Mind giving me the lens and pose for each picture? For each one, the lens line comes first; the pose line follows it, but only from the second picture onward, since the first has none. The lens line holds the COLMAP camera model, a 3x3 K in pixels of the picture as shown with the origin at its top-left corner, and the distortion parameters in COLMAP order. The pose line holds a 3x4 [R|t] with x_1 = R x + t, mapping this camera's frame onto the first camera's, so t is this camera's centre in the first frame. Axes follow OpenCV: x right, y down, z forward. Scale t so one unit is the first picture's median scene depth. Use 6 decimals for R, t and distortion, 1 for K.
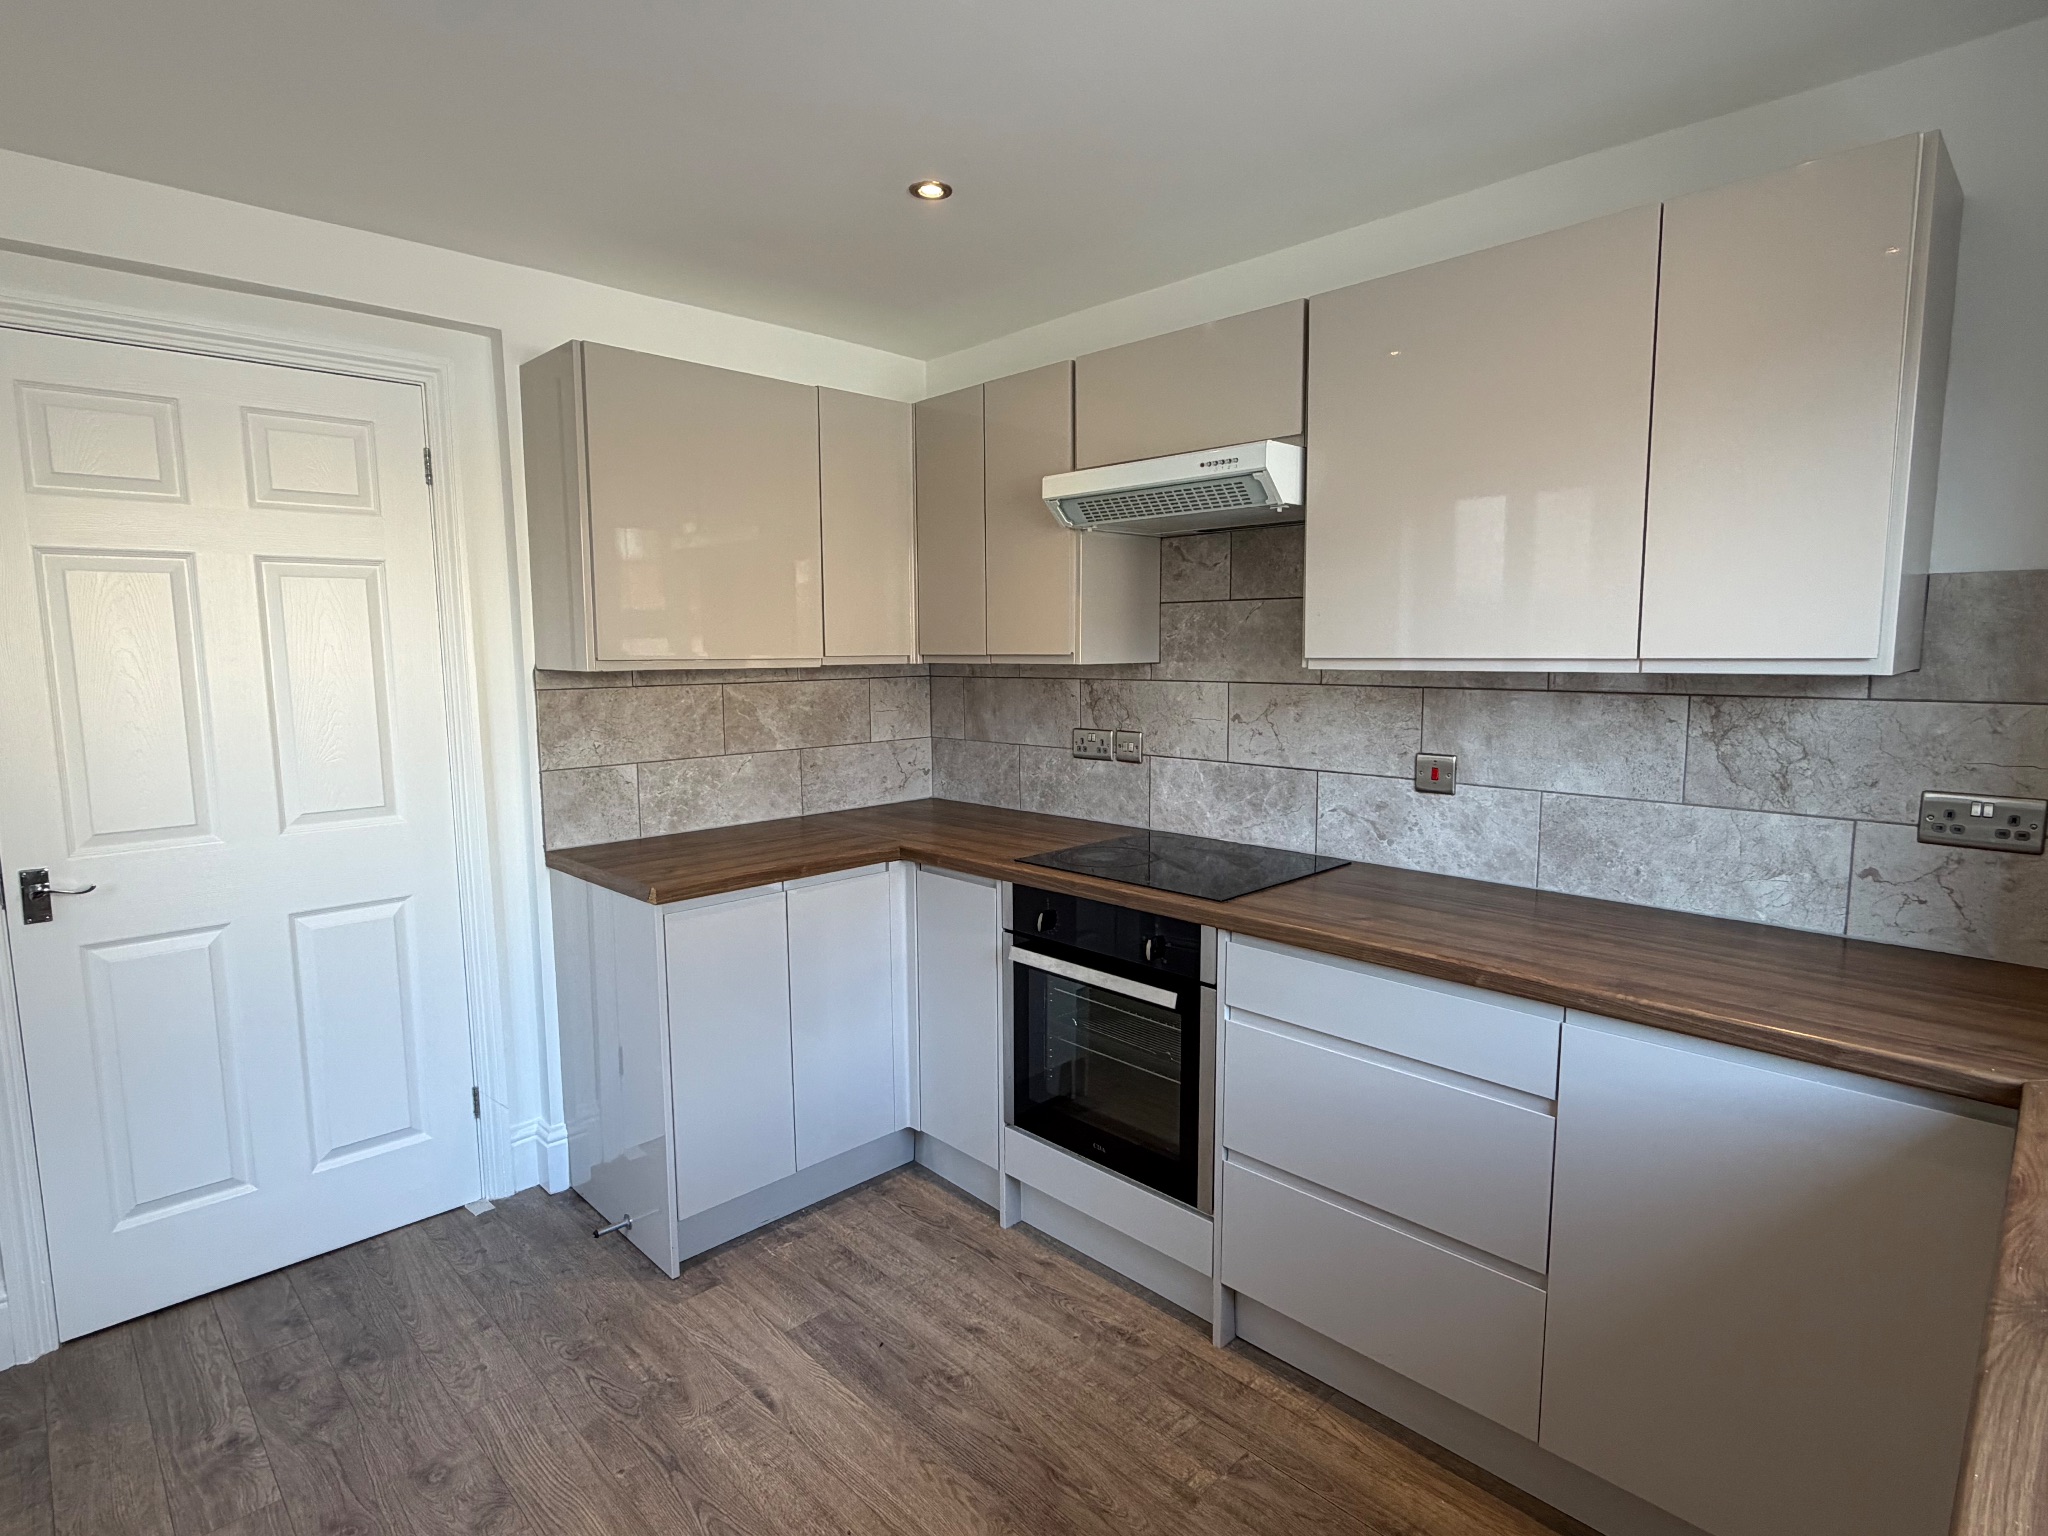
lens RADIAL K [[1071.9, 0, 1032.6], [0, 1071.9, 772.0], [0, 0, 1]] dist [0.005158, 0.001773]
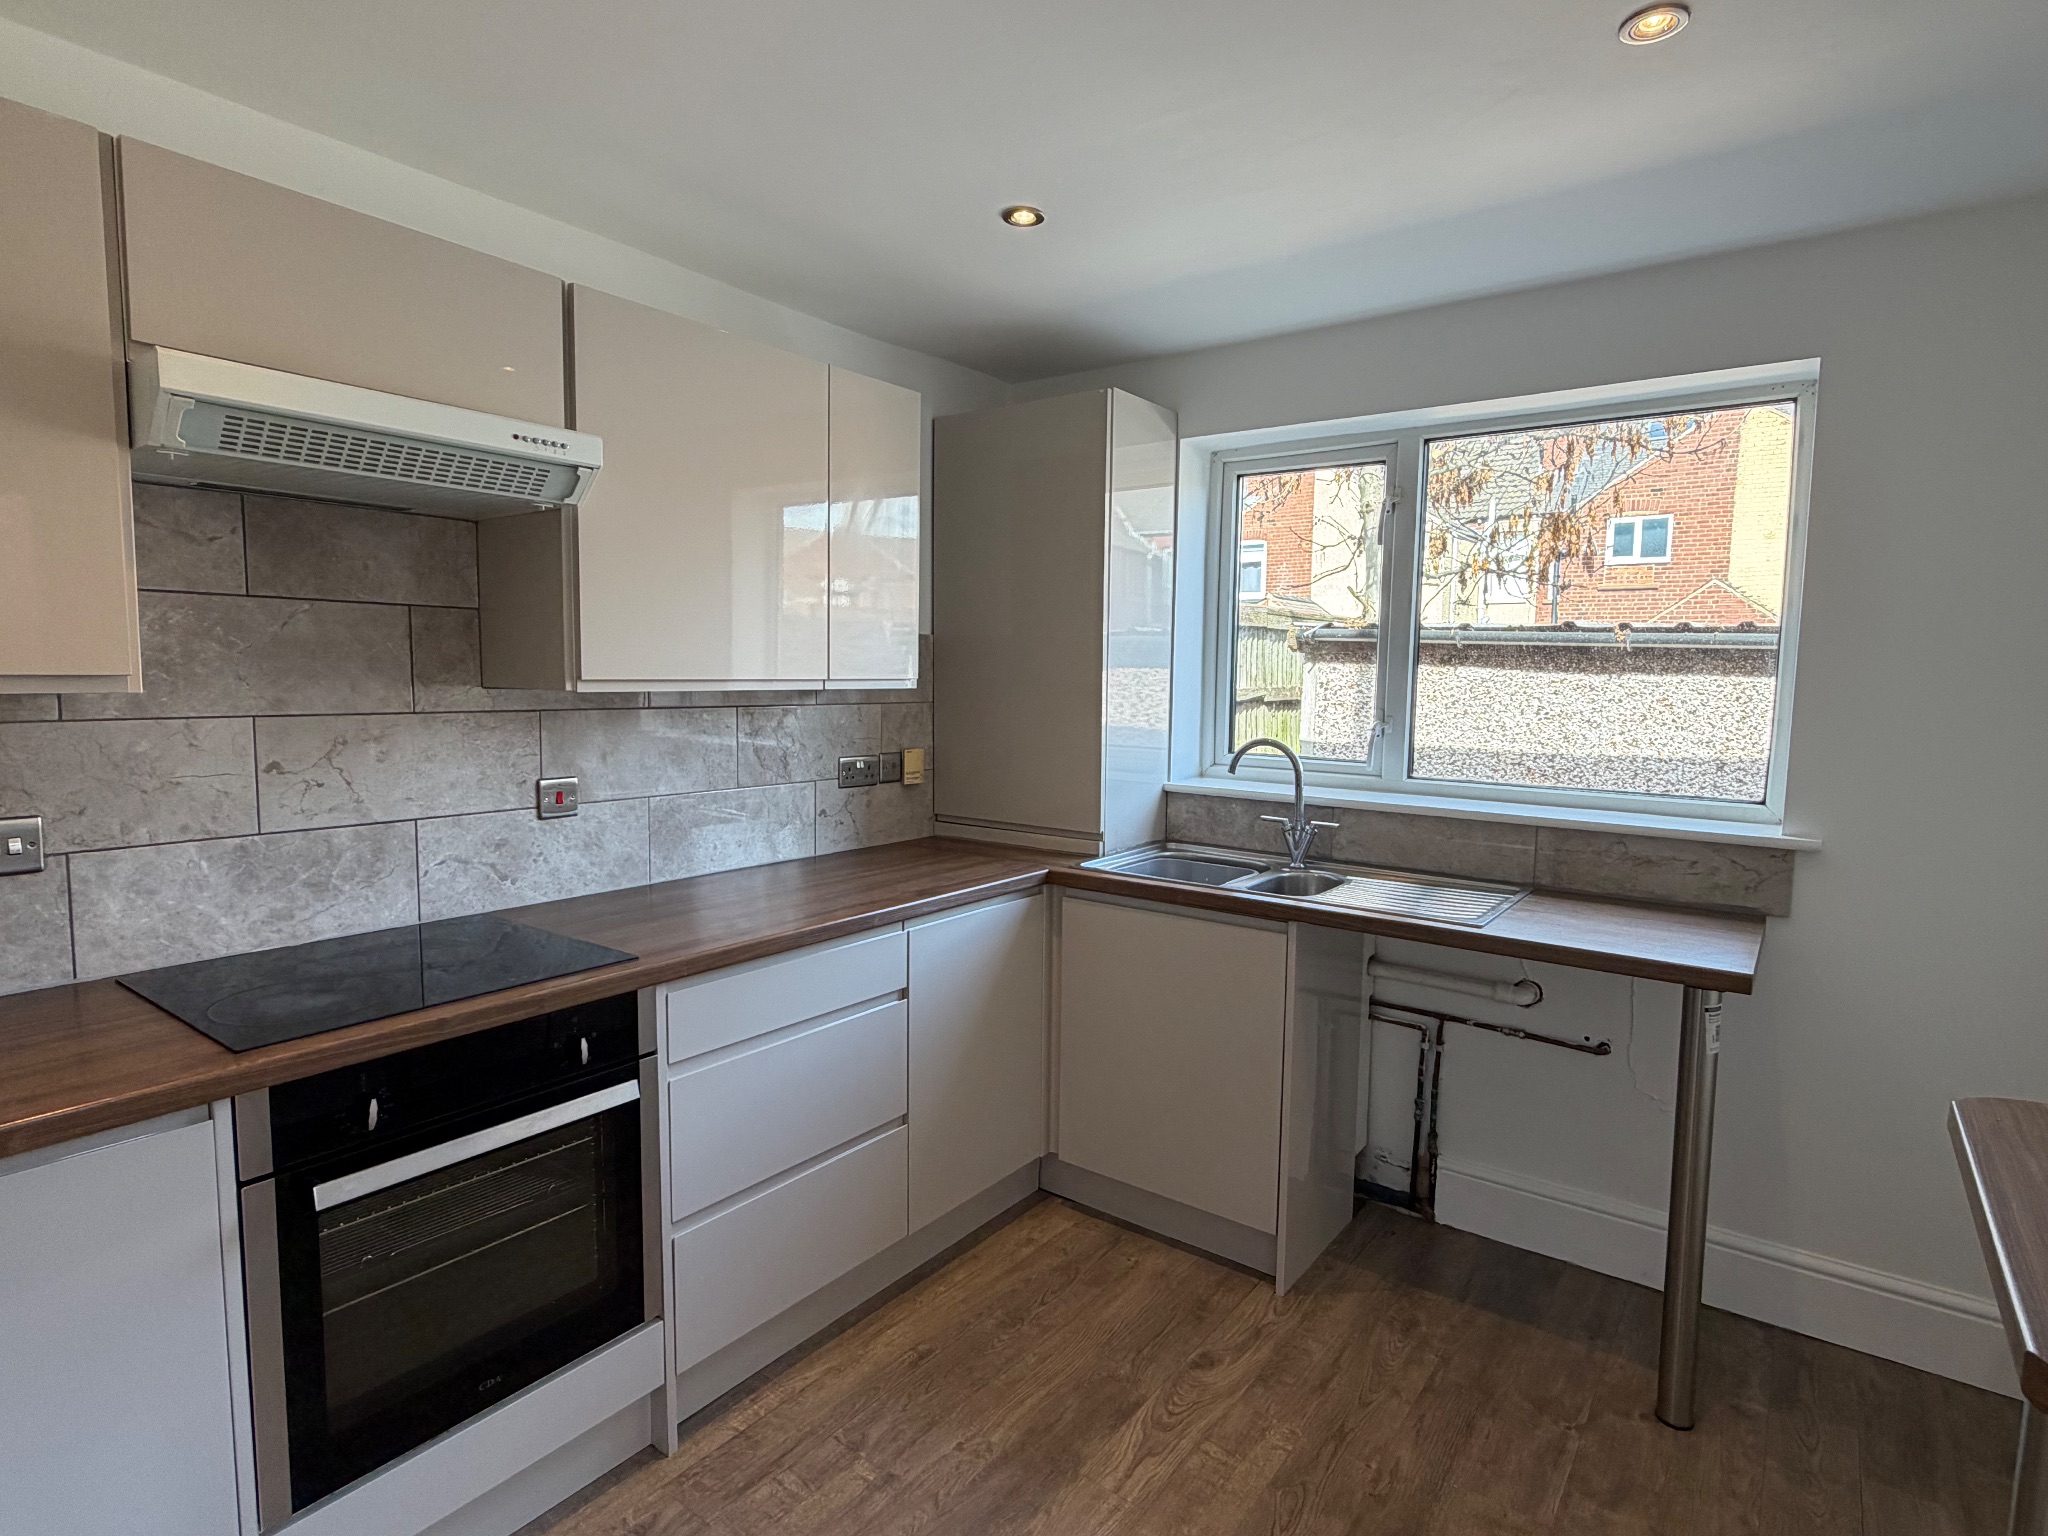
lens RADIAL K [[1071.9, 0, 1032.7], [0, 1071.9, 765.6], [0, 0, 1]] dist [0.005158, 0.001773]
pose [[-0.155818, -0.083997, 0.984208, -0.642448], [0.105635, 0.989247, 0.101151, -0.079393], [-0.982121, 0.119728, -0.145269, 0.702705]]
